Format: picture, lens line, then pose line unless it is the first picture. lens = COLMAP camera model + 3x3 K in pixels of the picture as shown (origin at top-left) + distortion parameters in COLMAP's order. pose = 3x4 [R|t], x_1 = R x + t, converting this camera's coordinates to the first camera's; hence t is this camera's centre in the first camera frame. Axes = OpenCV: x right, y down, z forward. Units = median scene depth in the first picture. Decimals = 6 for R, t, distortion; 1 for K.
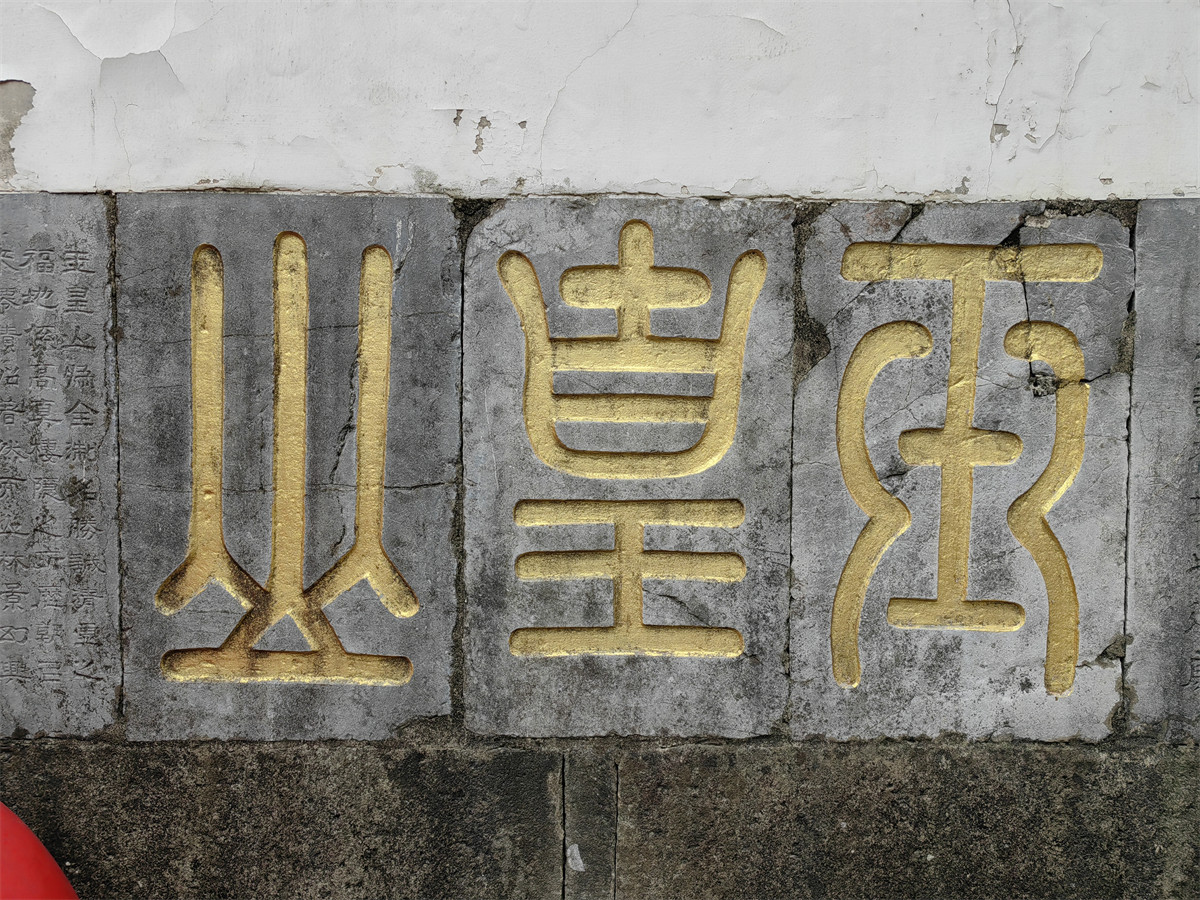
lens RADIAL K [[966.9, 0, 601.6], [0, 966.9, 442.6], [0, 0, 1]] dist [0.048297, -0.063077]
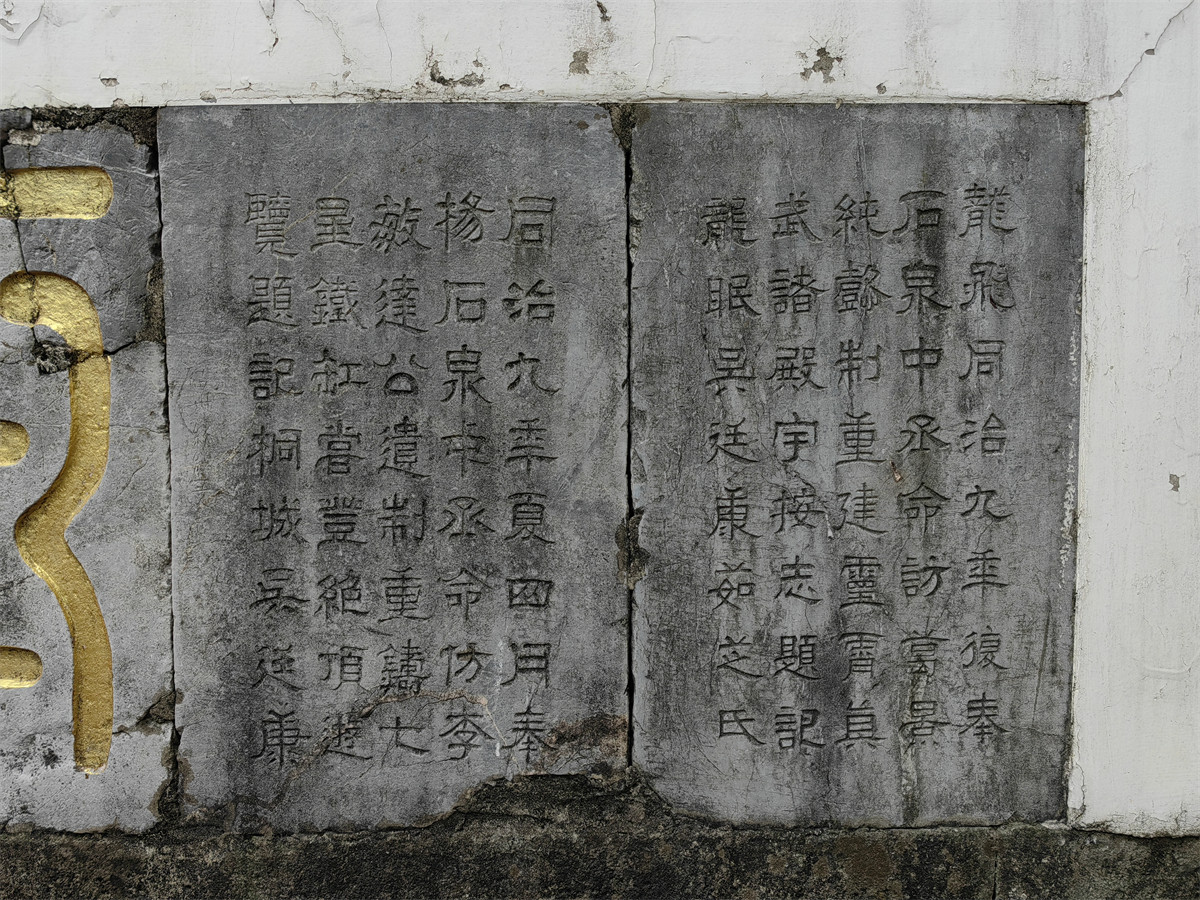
lens RADIAL K [[966.9, 0, 603.6], [0, 966.9, 450.9], [0, 0, 1]] dist [0.048297, -0.063077]
pose [[0.999970, -0.004241, 0.006414, 0.859707], [0.004181, 0.999947, 0.009379, 0.006405], [-0.006453, -0.009352, 0.999935, 0.246816]]
